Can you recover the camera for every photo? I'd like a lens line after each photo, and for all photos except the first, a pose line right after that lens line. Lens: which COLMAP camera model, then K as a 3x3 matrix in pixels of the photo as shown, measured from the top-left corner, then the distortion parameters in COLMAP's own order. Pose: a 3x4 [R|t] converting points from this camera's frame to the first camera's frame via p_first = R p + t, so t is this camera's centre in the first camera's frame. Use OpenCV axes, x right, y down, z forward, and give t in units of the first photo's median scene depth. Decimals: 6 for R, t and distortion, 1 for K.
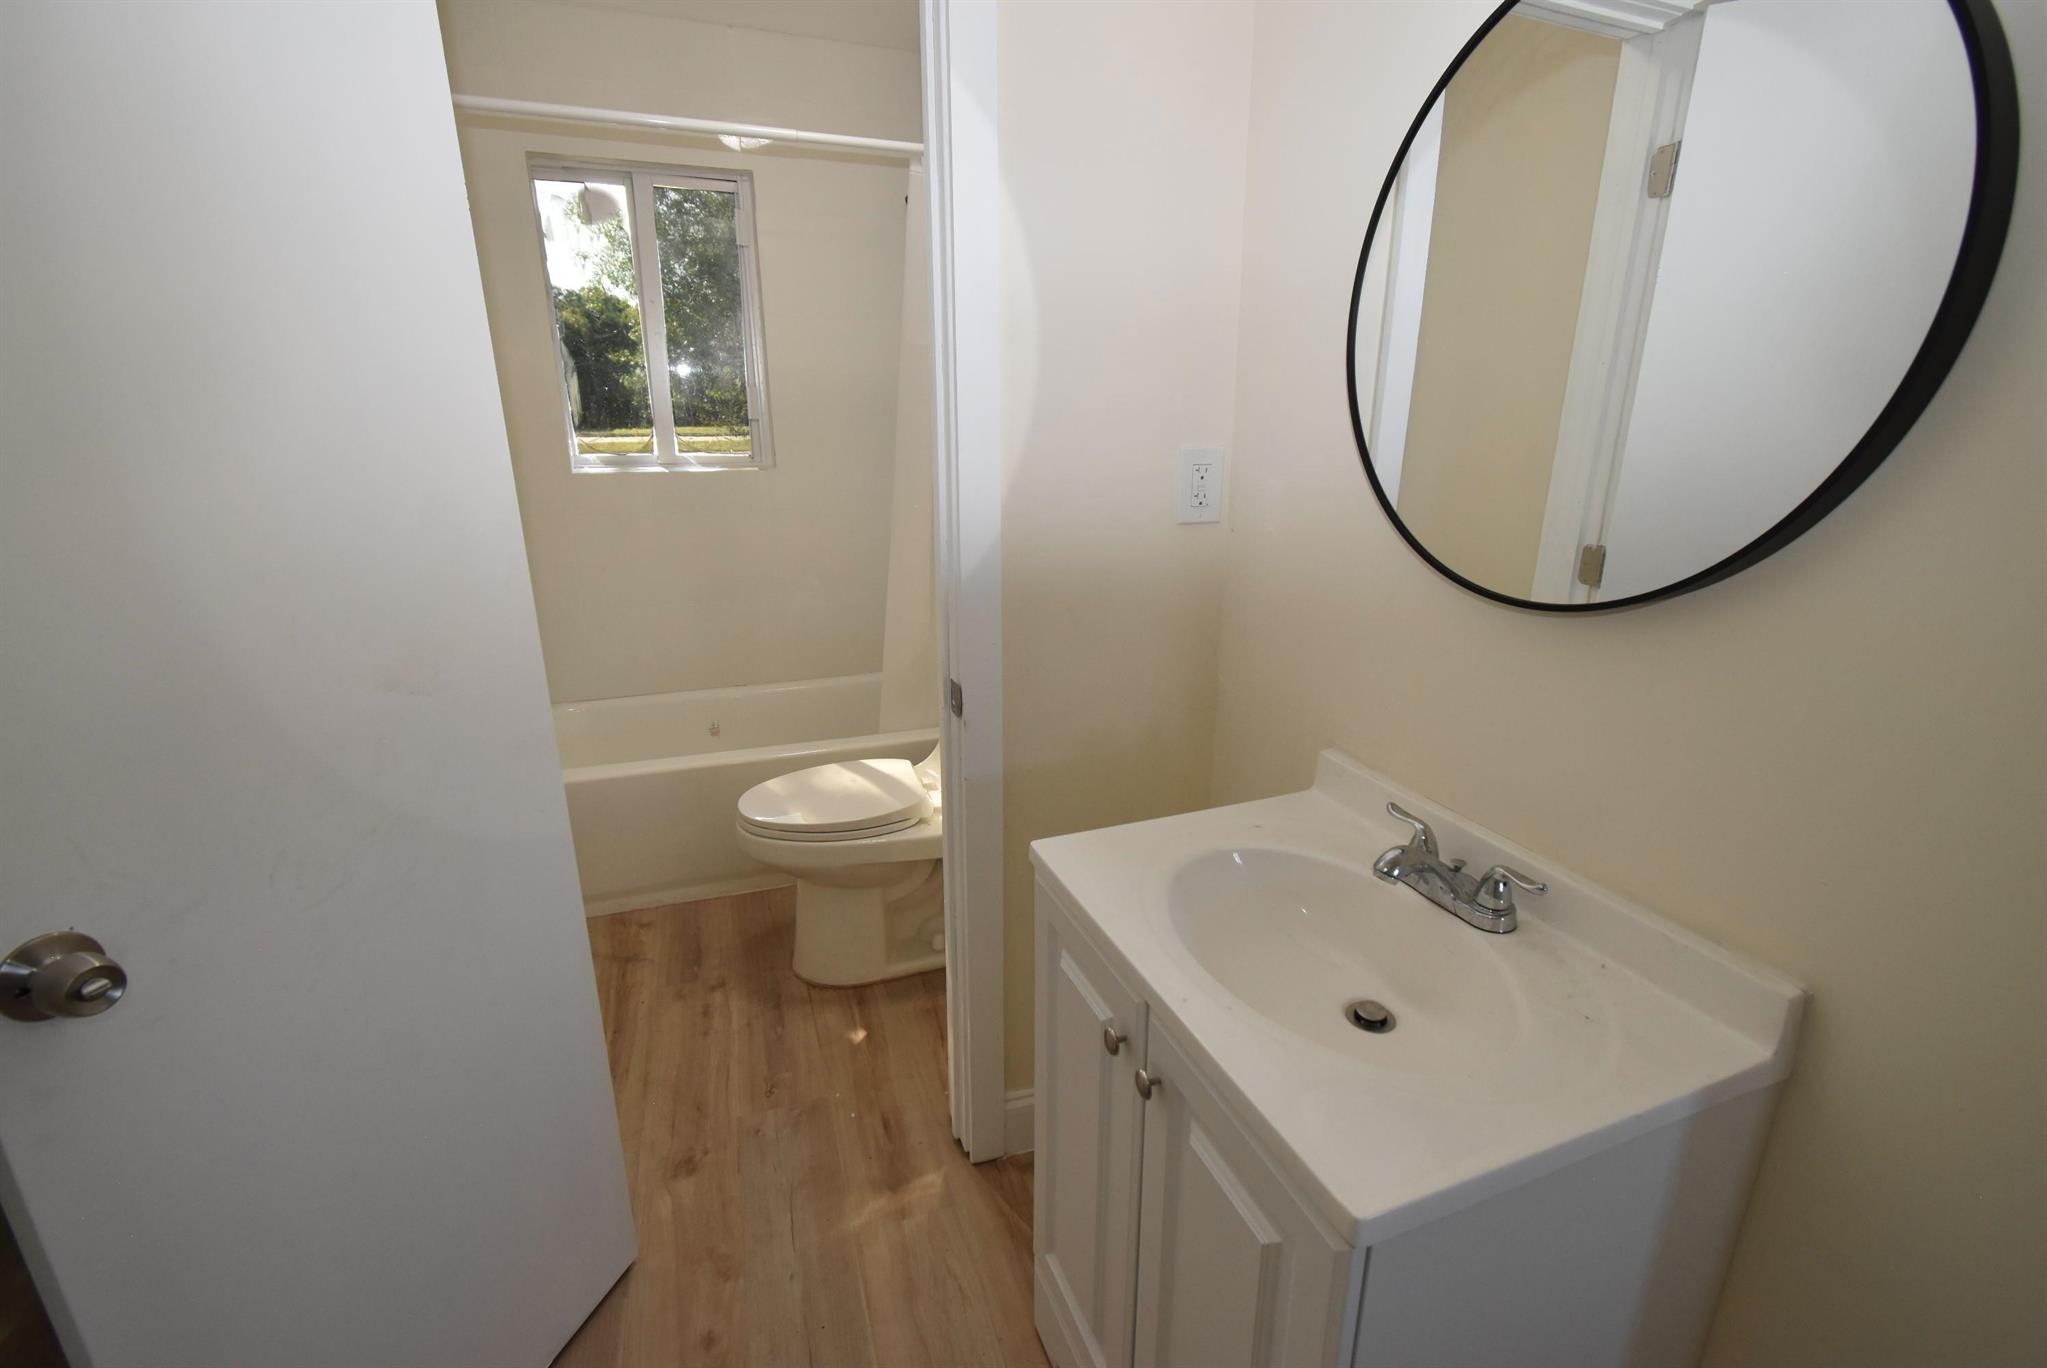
lens RADIAL K [[896.9, 0, 1024.9], [0, 896.9, 677.8], [0, 0, 1]] dist [0.008155, 0.001596]
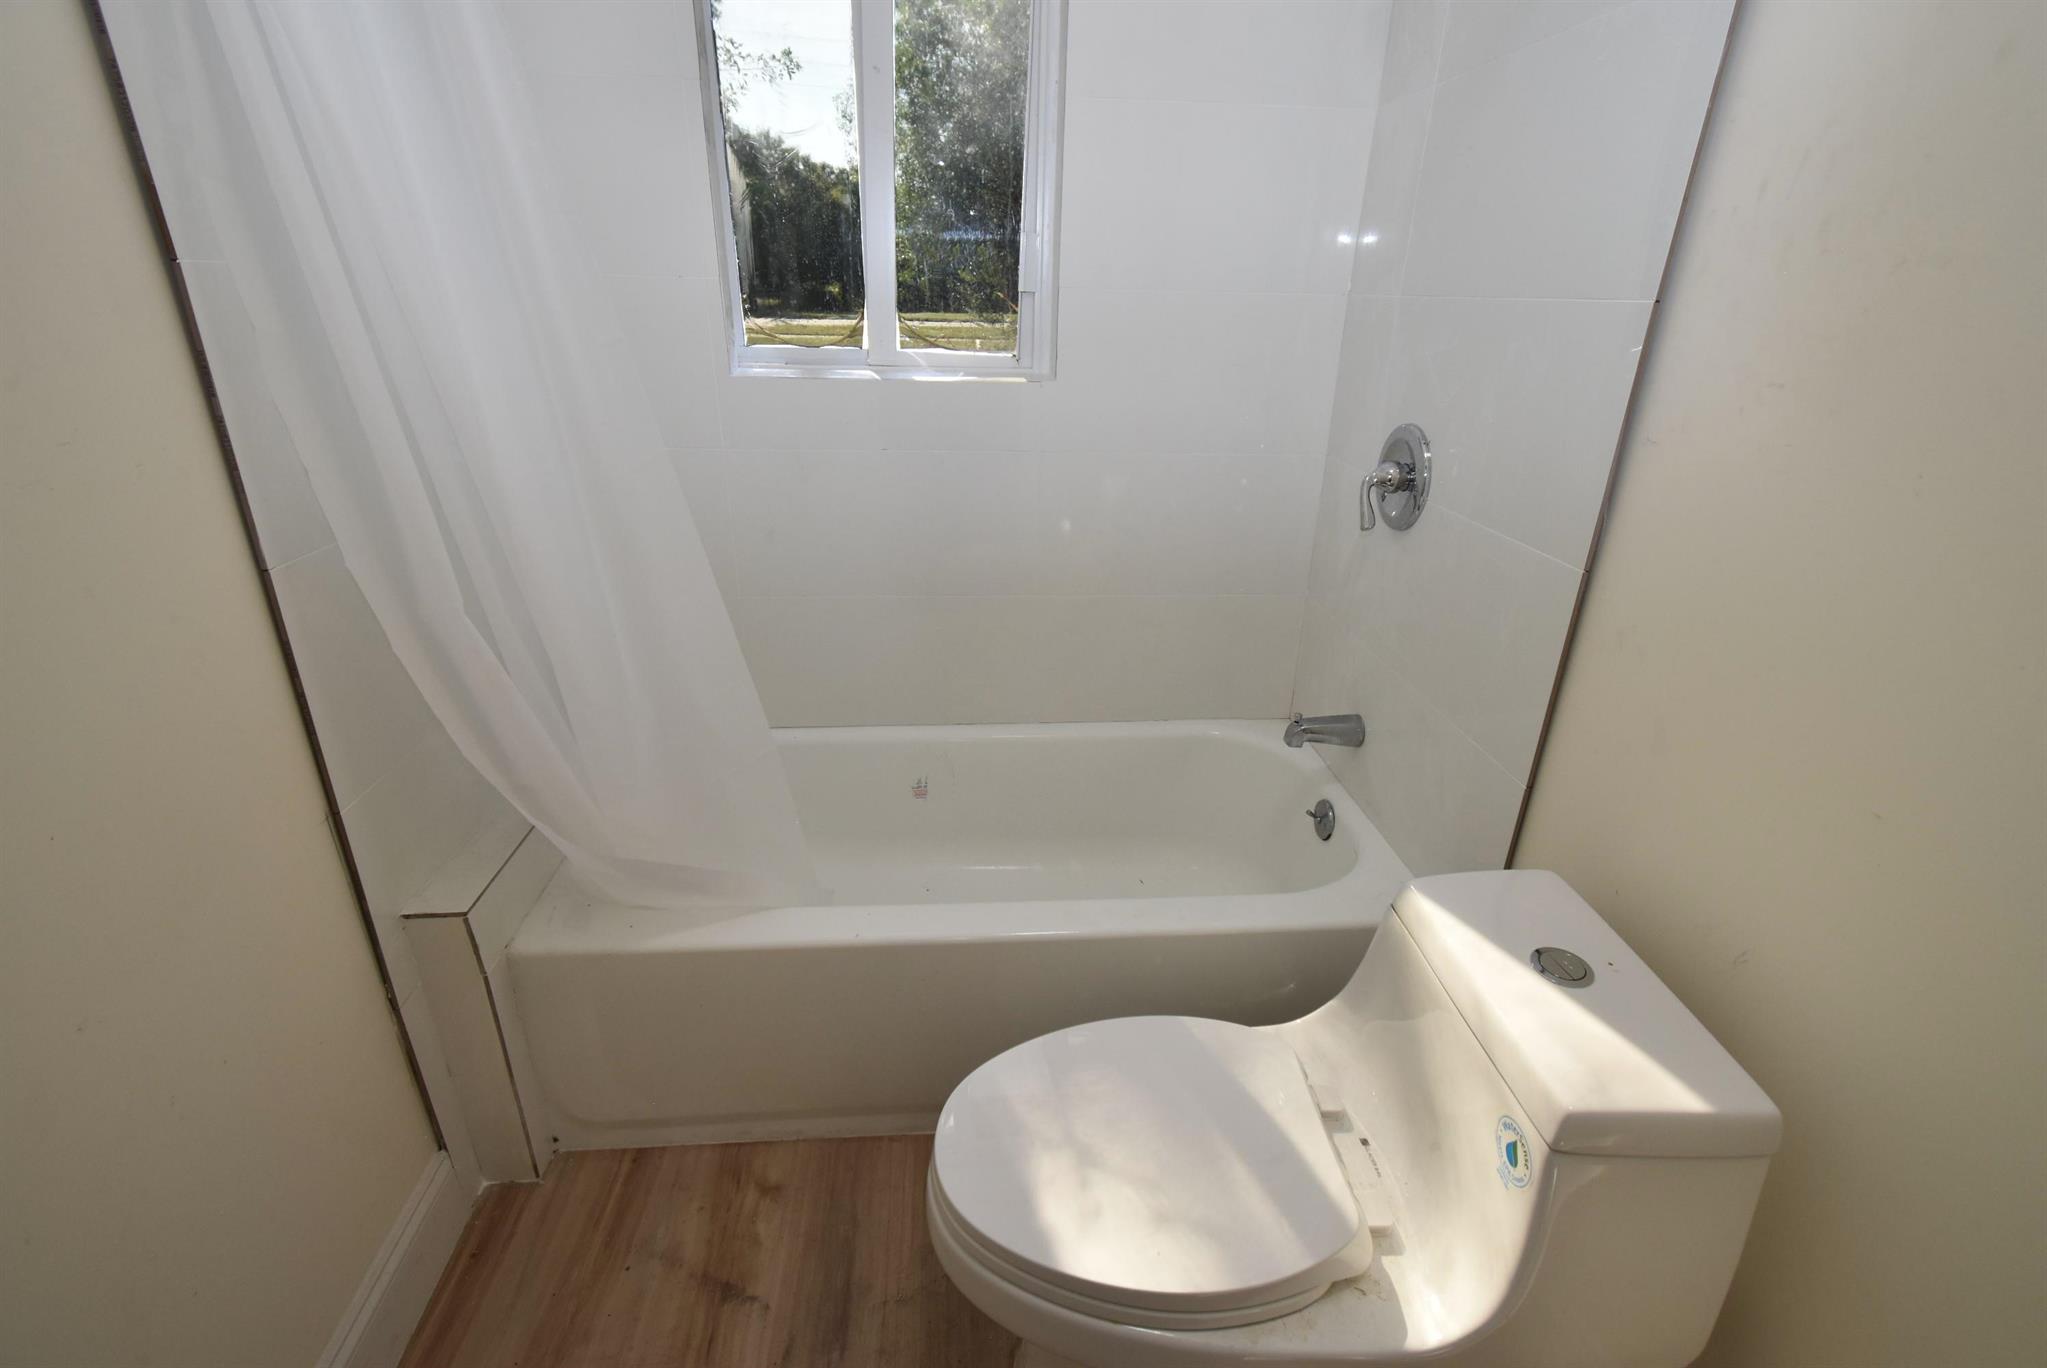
lens RADIAL K [[896.9, 0, 1018.7], [0, 896.9, 676.2], [0, 0, 1]] dist [0.008155, 0.001596]
pose [[0.964756, 0.121555, -0.233388, -0.145394], [-0.096005, 0.988372, 0.117916, -0.113371], [0.245007, -0.091354, 0.965208, 0.427823]]
